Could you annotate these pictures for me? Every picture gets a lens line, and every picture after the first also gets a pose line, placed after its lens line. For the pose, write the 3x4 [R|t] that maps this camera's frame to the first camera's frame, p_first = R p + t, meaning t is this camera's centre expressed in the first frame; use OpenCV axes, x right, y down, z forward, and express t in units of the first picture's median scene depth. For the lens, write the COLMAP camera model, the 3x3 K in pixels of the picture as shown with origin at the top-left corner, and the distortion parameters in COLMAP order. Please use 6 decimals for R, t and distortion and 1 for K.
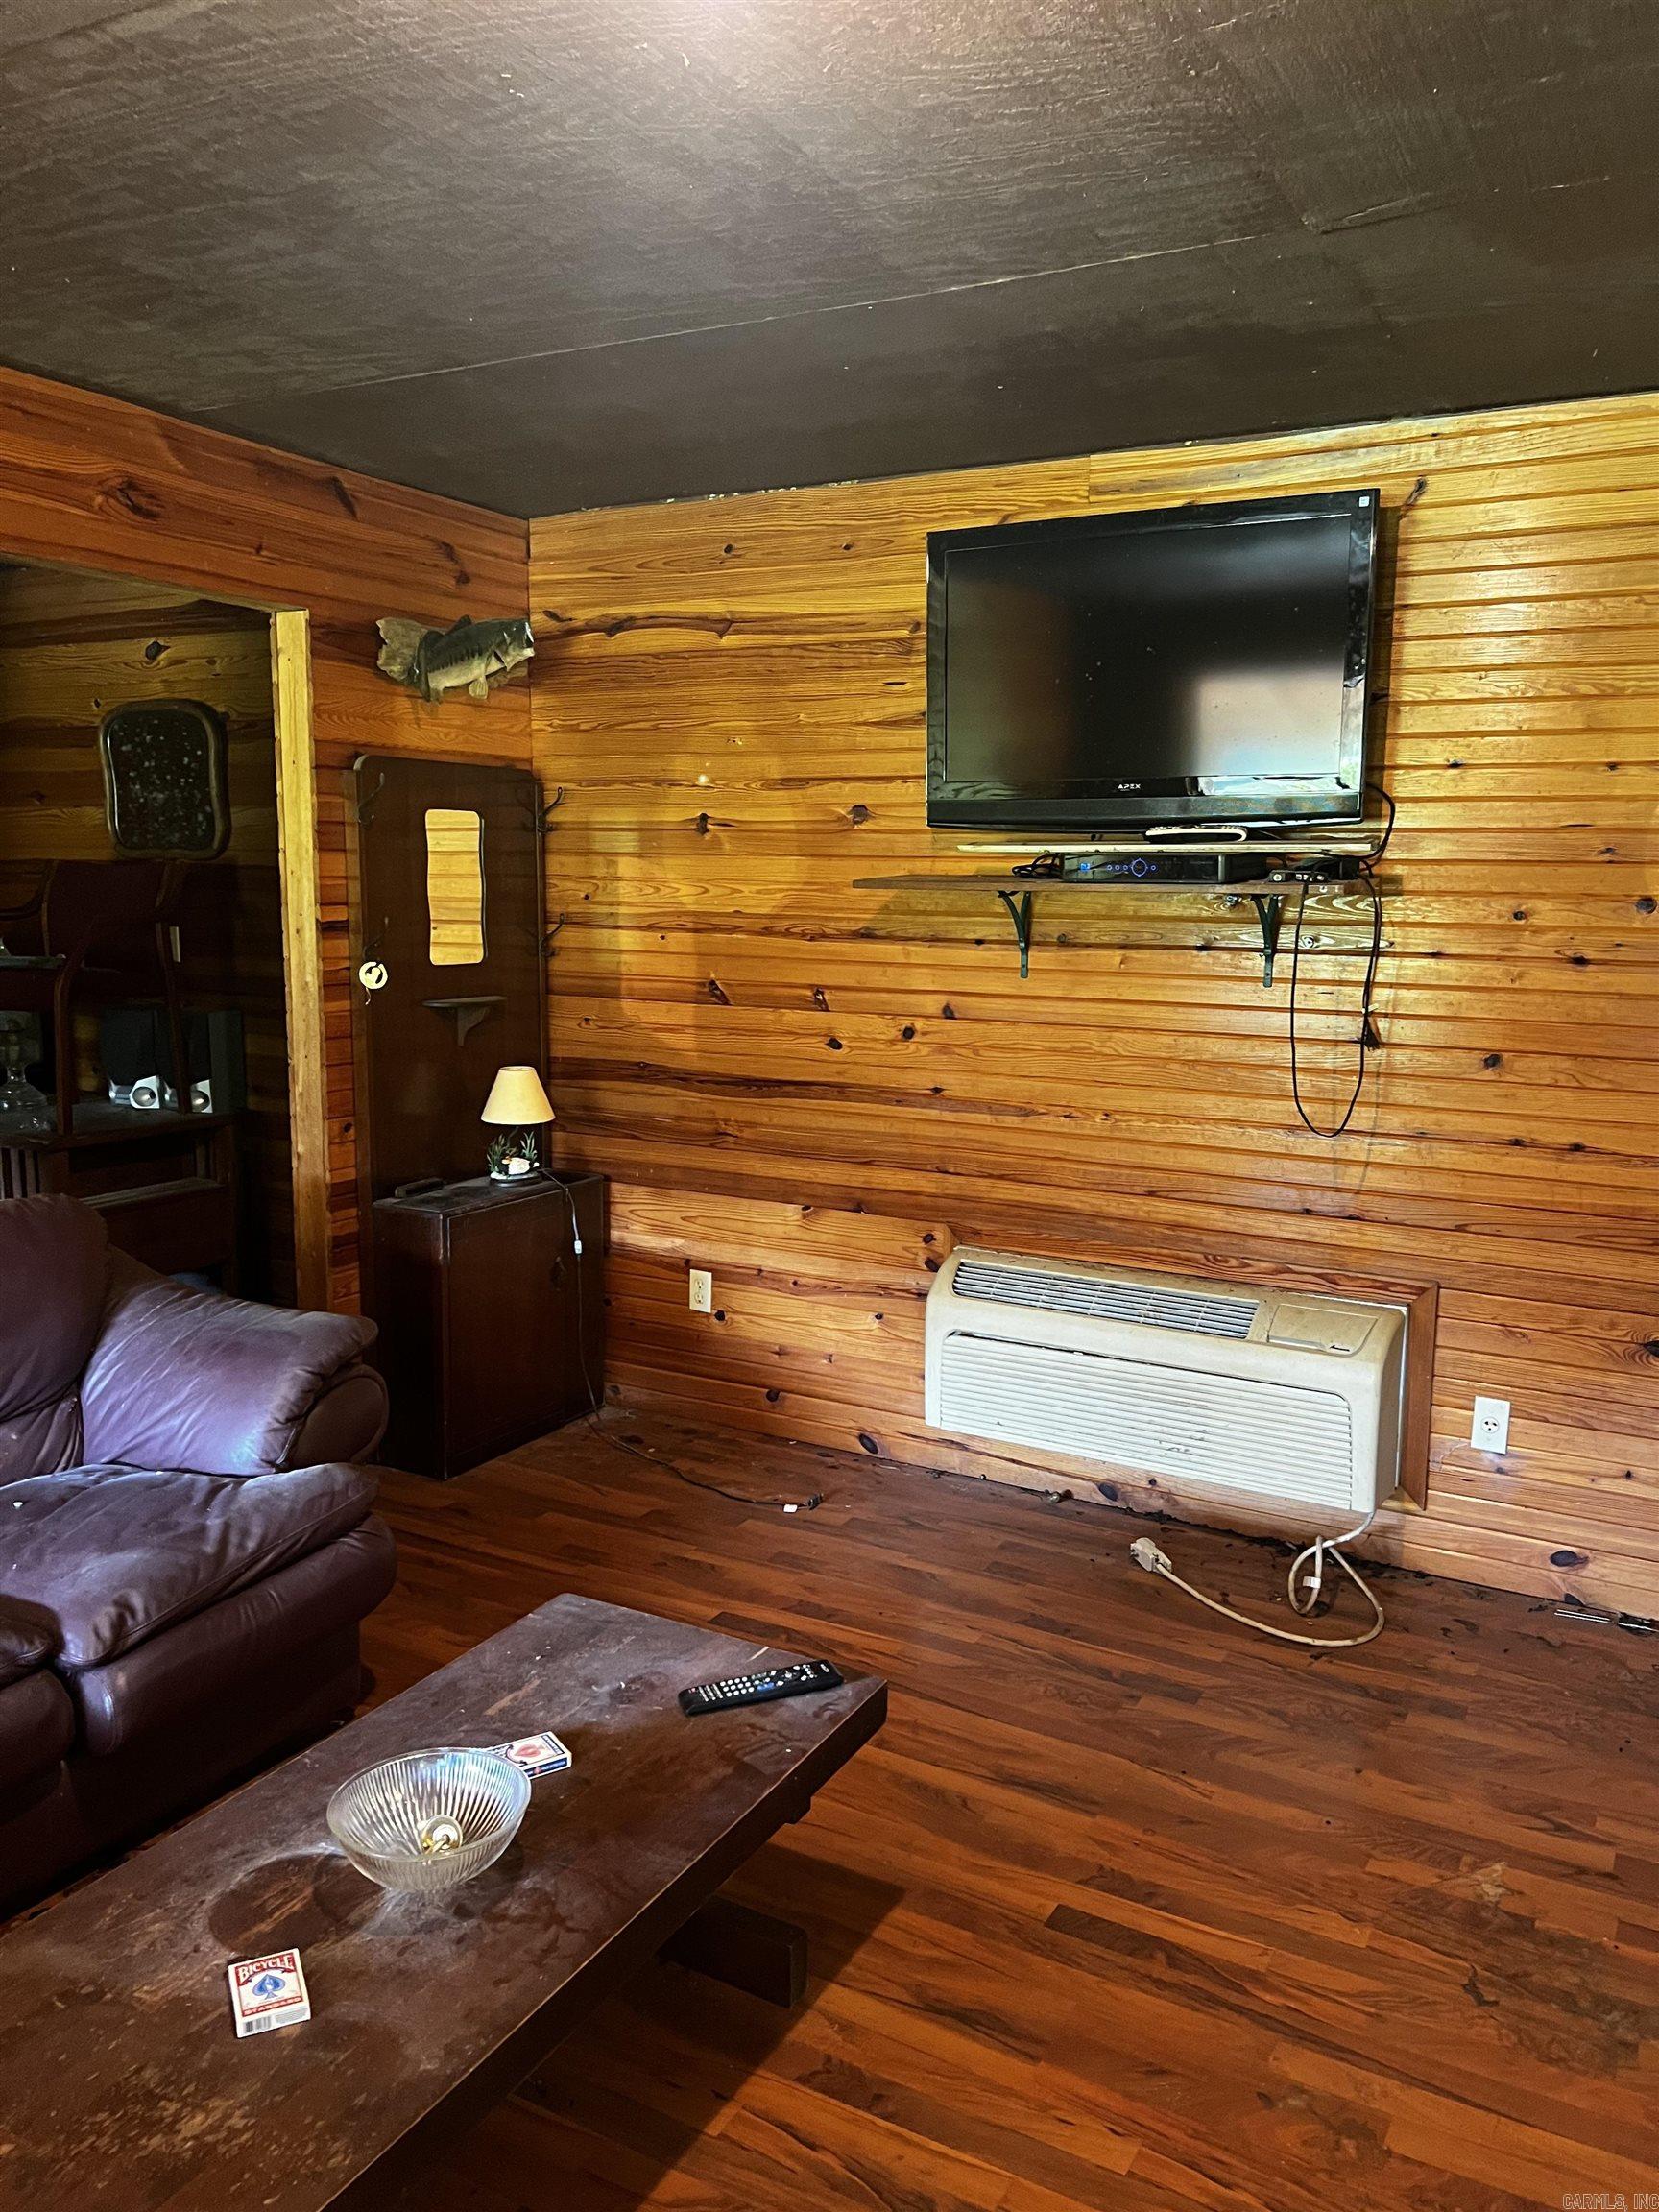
lens RADIAL K [[1672.6, 0, 829.5], [0, 1672.6, 1106.0], [0, 0, 1]] dist [0.050819, -0.045878]
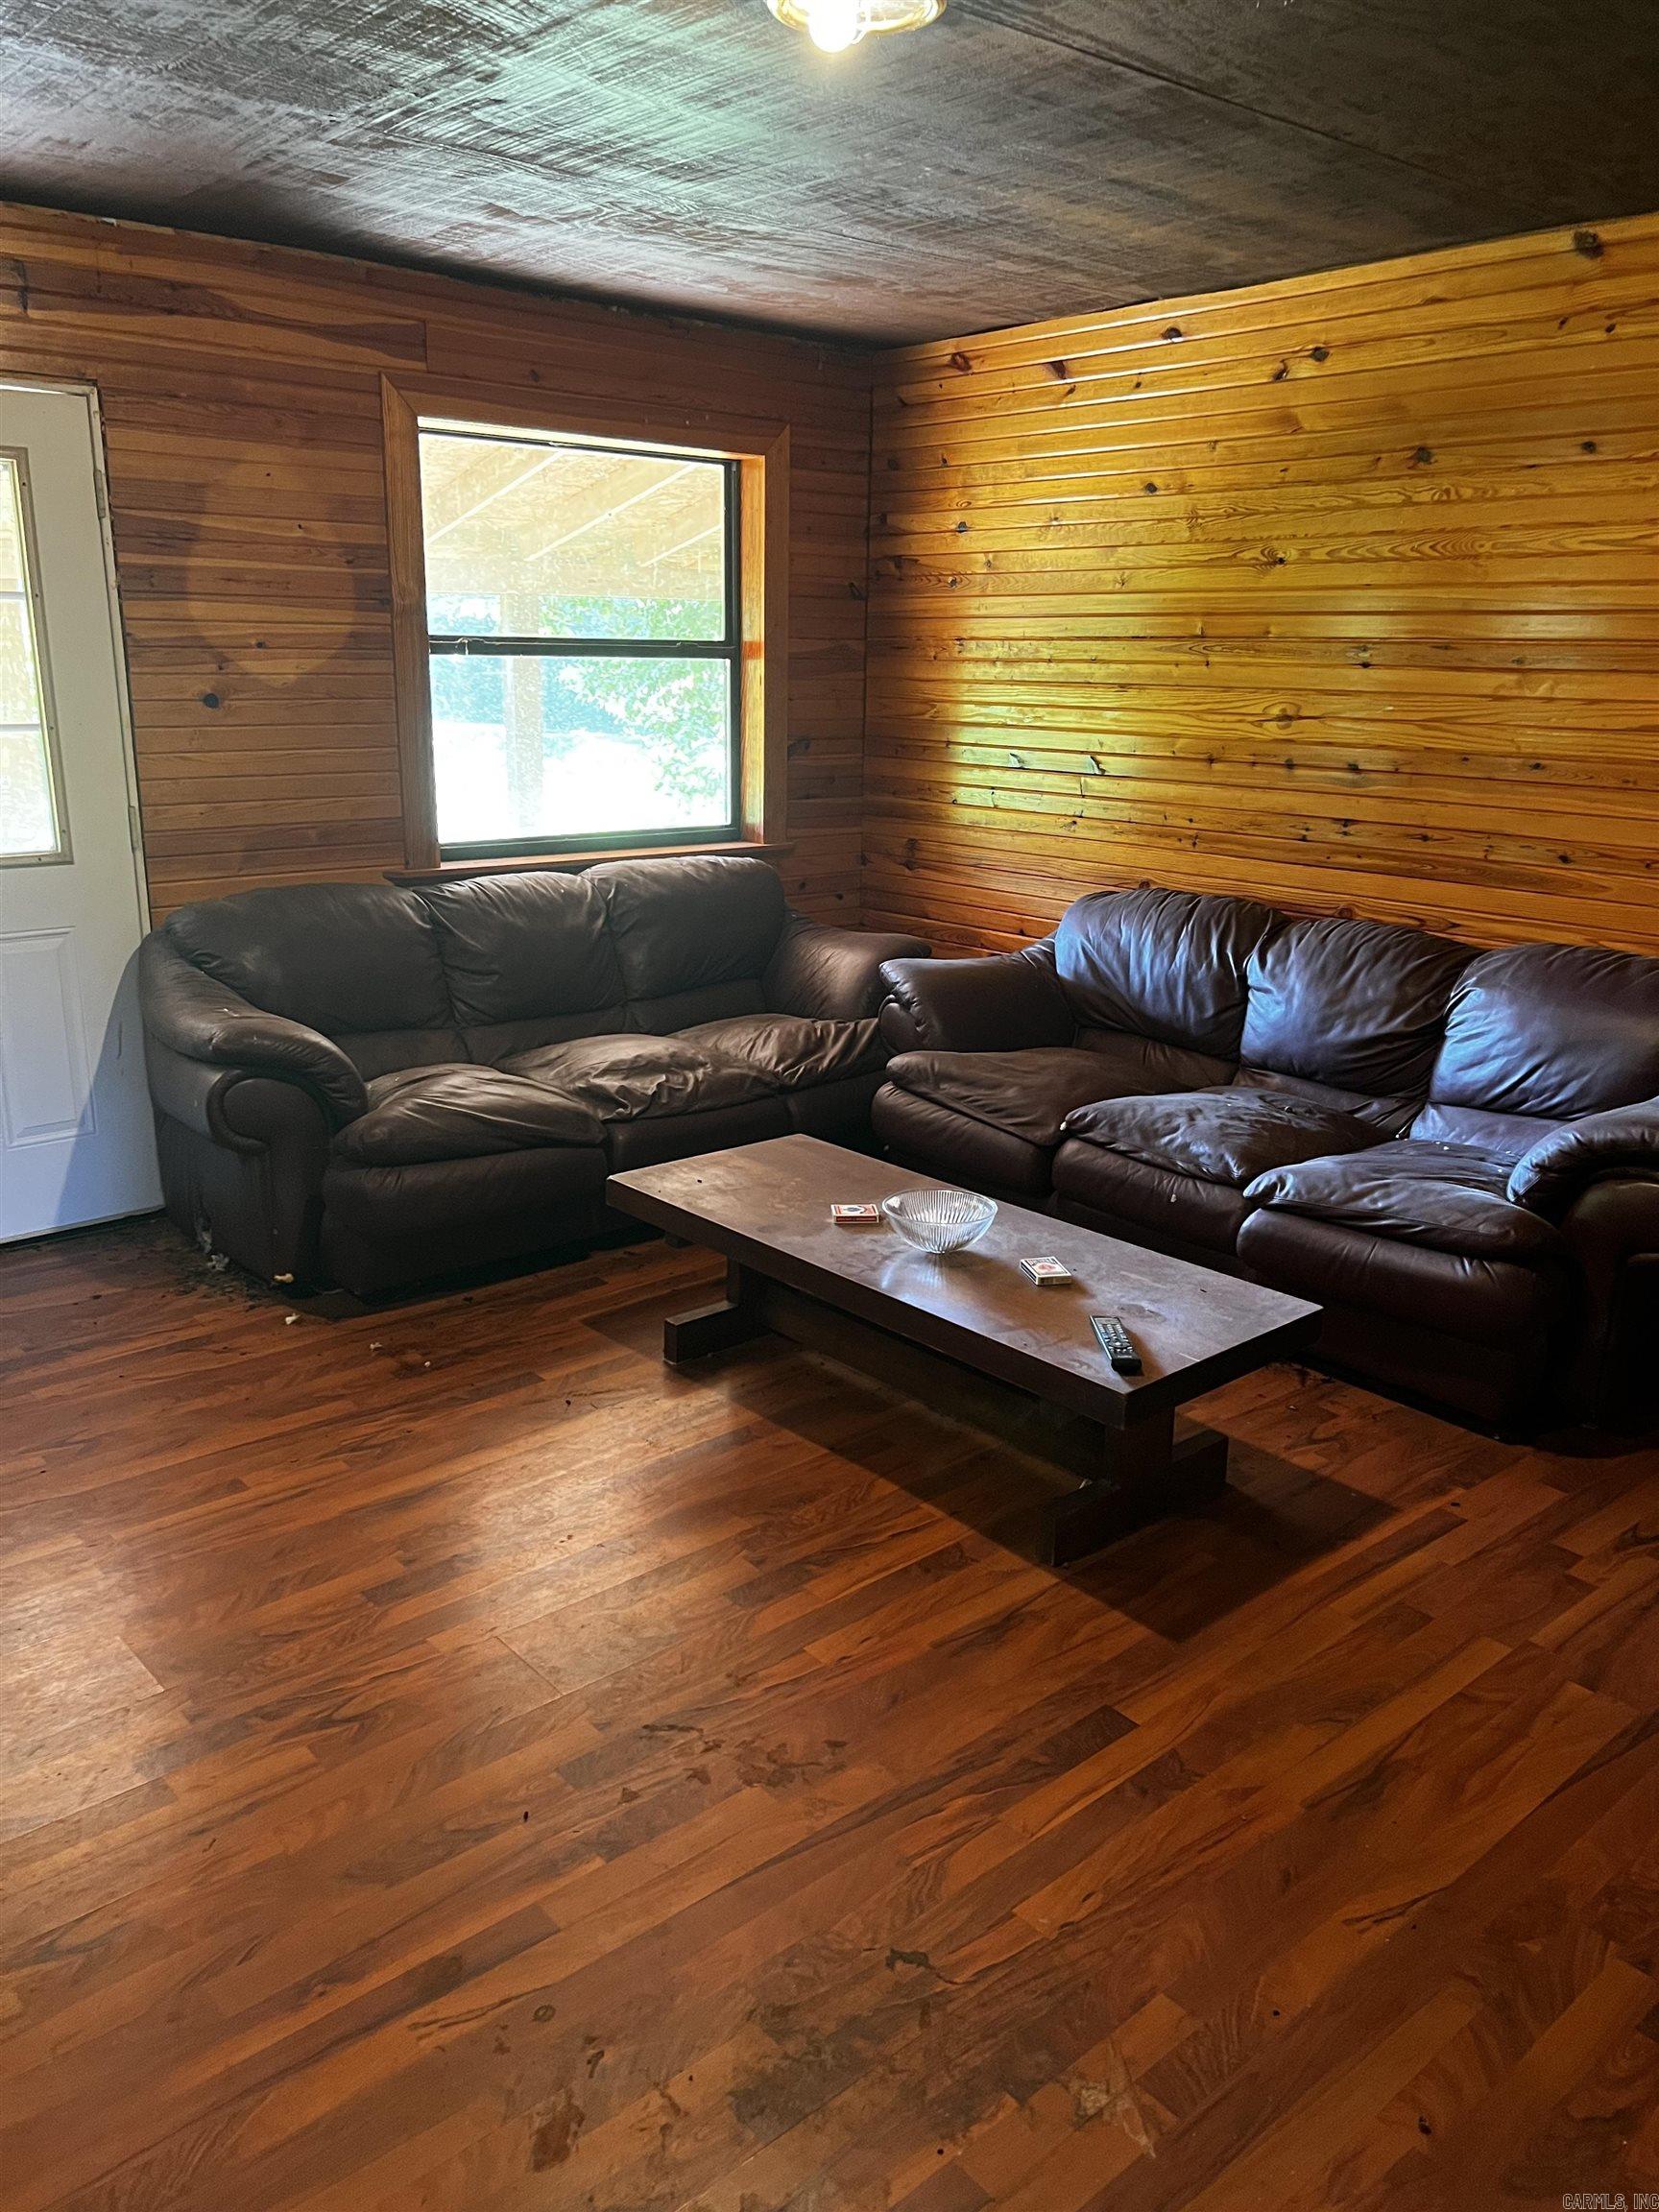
lens RADIAL K [[1672.6, 0, 829.5], [0, 1672.6, 1106.0], [0, 0, 1]] dist [0.050819, -0.045878]
pose [[-0.338873, 0.228923, -0.912556, 1.066063], [-0.154222, 0.943310, 0.293908, -0.135825], [0.928106, 0.240333, -0.284357, 1.080813]]
